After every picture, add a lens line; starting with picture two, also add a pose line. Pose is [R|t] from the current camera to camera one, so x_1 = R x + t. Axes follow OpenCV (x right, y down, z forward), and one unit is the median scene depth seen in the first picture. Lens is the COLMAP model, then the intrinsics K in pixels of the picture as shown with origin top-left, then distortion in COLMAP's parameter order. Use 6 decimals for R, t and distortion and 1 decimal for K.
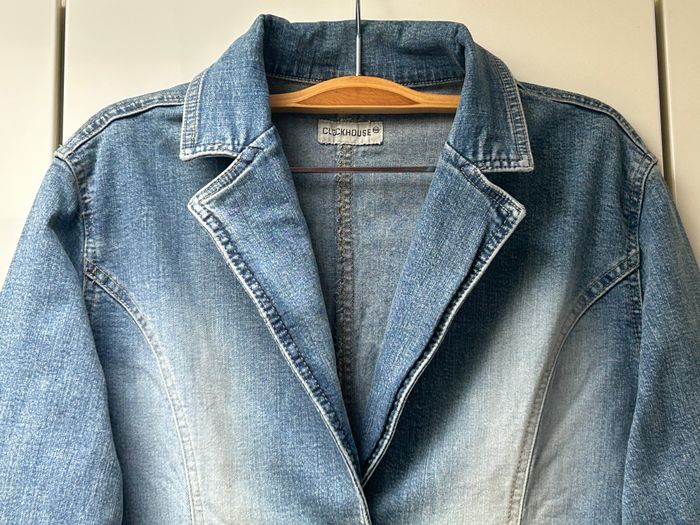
lens RADIAL K [[1321.2, 0, 348.3], [0, 1321.2, 262.0], [0, 0, 1]] dist [0.114506, 0.000000]
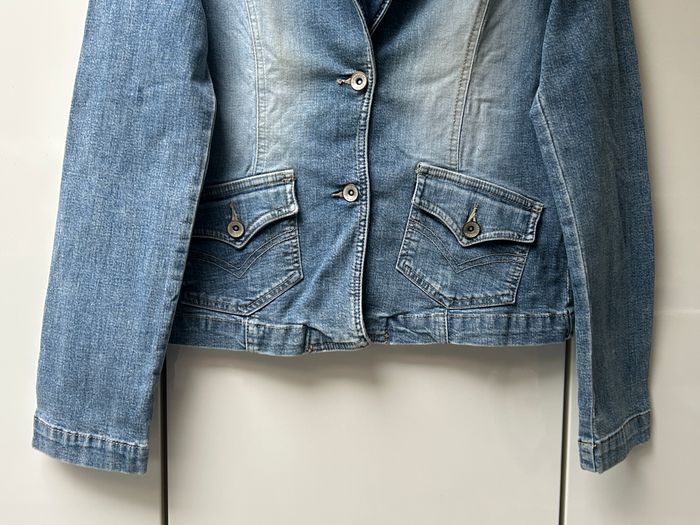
lens RADIAL K [[712.3, 0, 351.5], [0, 712.3, 262.7], [0, 0, 1]] dist [0.013183, 0.000000]
pose [[0.999392, 0.021316, 0.027586, -0.025784], [-0.028266, 0.958619, 0.283286, 0.185606], [-0.020406, -0.283894, 0.958639, 0.162191]]
